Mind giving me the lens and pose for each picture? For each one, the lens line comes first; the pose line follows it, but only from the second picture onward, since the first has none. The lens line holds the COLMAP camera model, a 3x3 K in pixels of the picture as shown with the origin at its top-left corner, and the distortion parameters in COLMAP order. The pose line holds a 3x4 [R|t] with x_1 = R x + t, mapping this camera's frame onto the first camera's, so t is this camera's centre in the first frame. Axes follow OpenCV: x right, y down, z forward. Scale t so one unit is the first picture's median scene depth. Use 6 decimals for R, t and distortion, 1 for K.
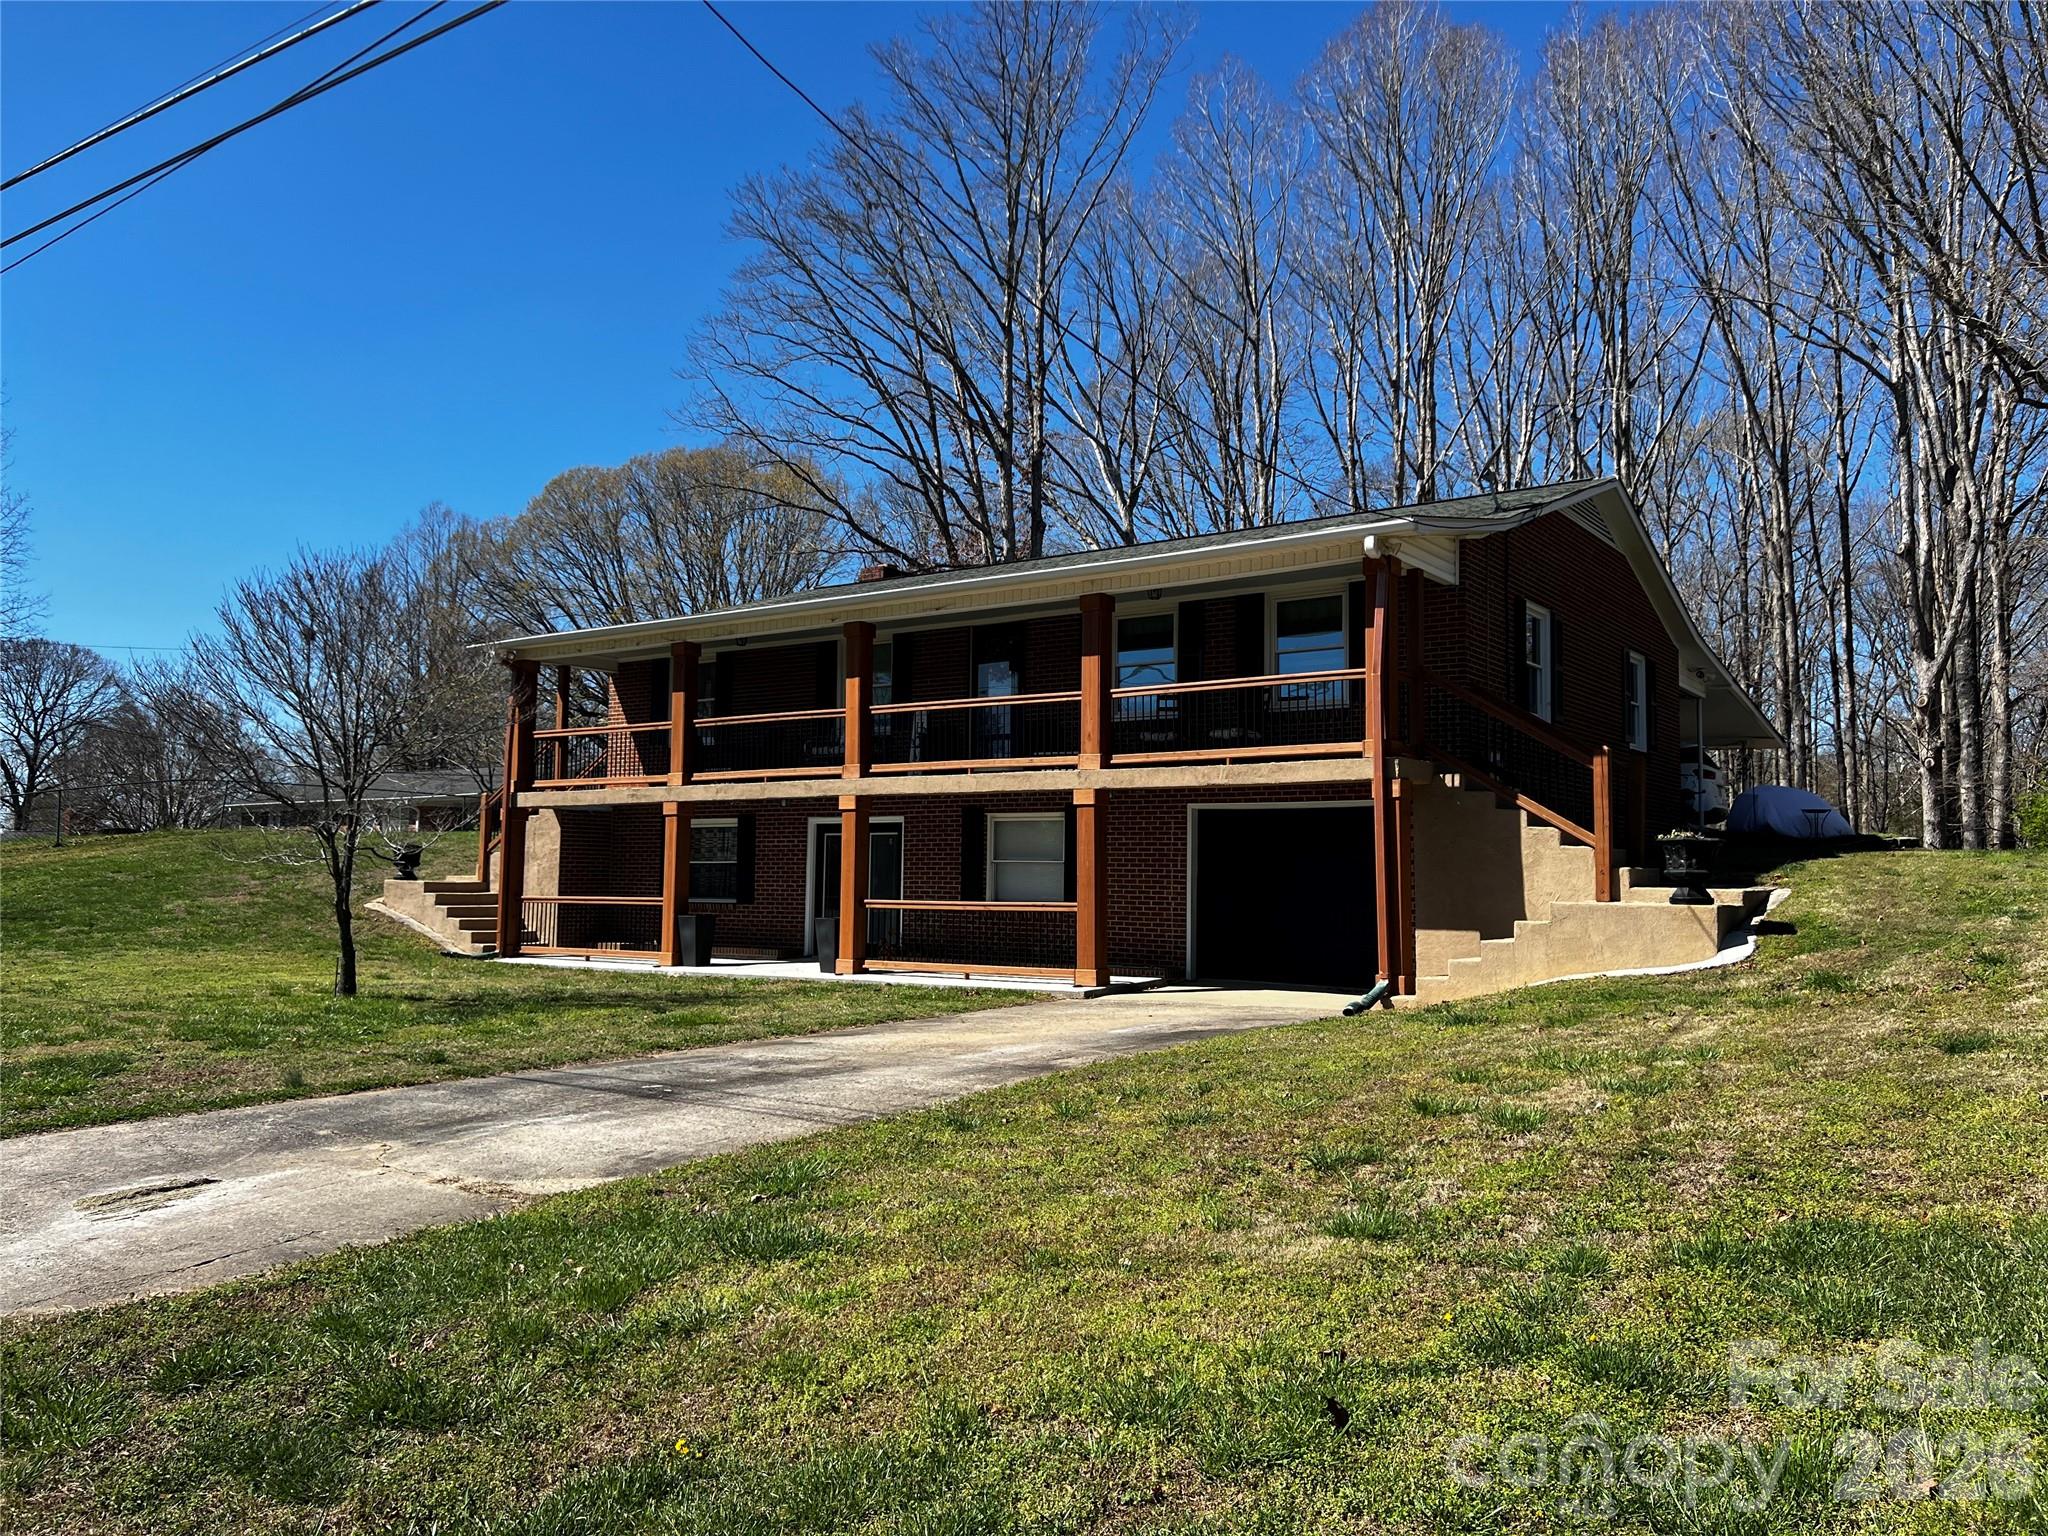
lens RADIAL K [[1525.5, 0, 1022.0], [0, 1525.5, 792.8], [0, 0, 1]] dist [0.068095, -0.098481]
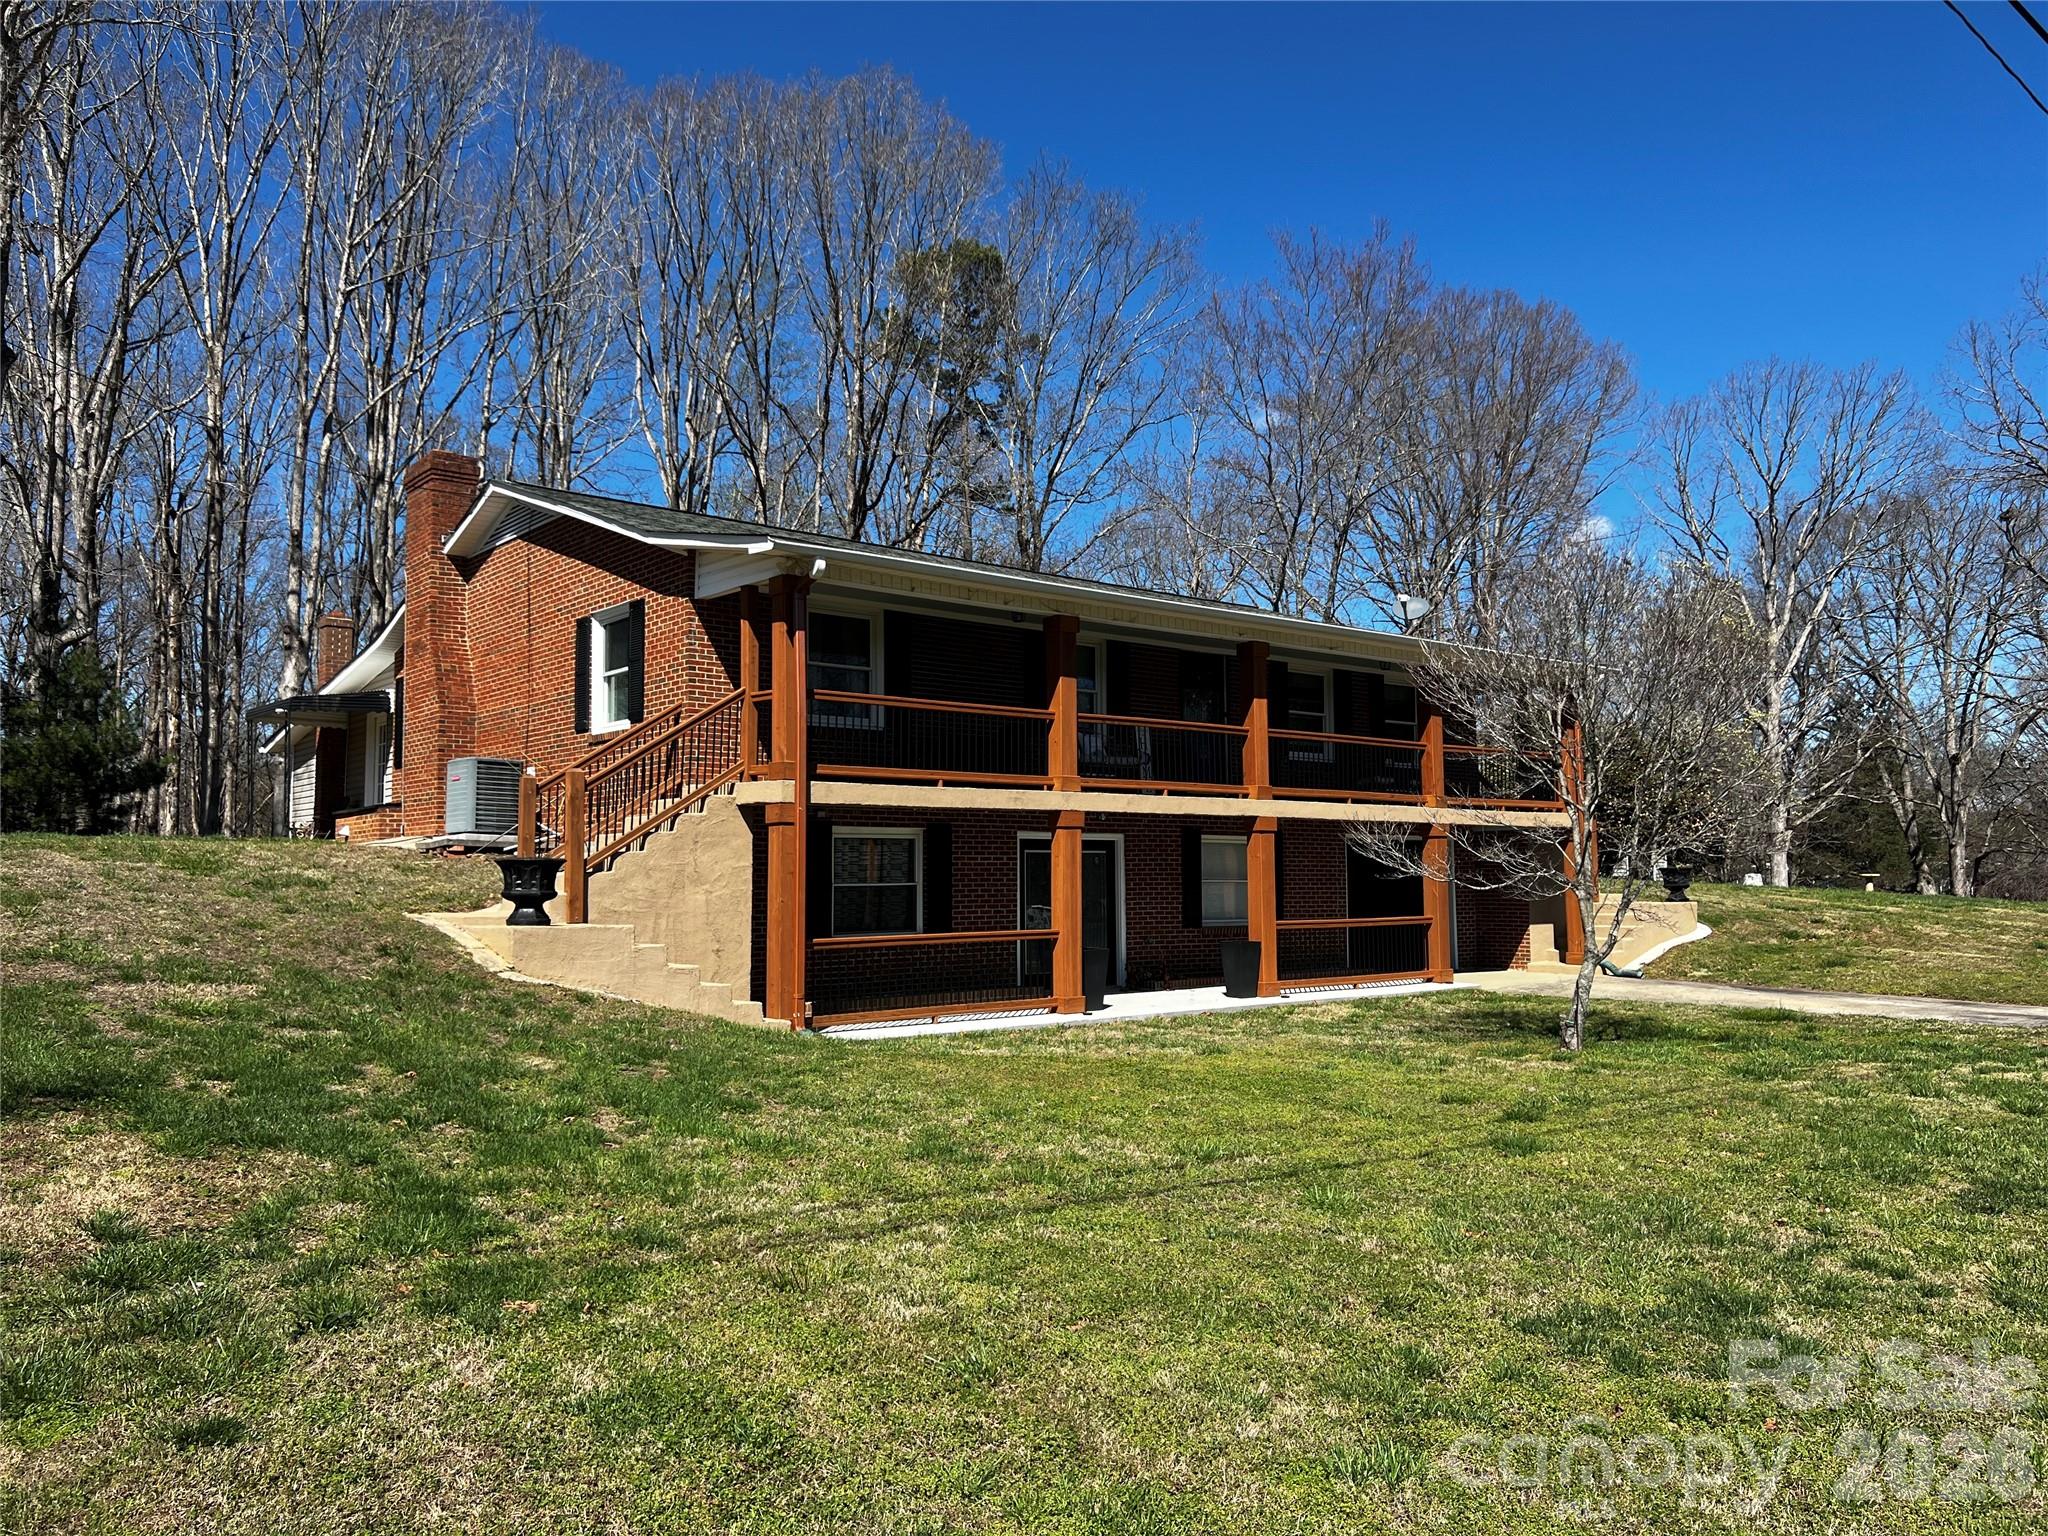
lens RADIAL K [[1525.5, 0, 1022.0], [0, 1525.5, 792.8], [0, 0, 1]] dist [0.068095, -0.098481]
pose [[0.279424, 0.044506, 0.959136, -1.009200], [-0.043925, 0.998472, -0.033535, 0.024008], [-0.959163, -0.032759, 0.280952, 0.785248]]
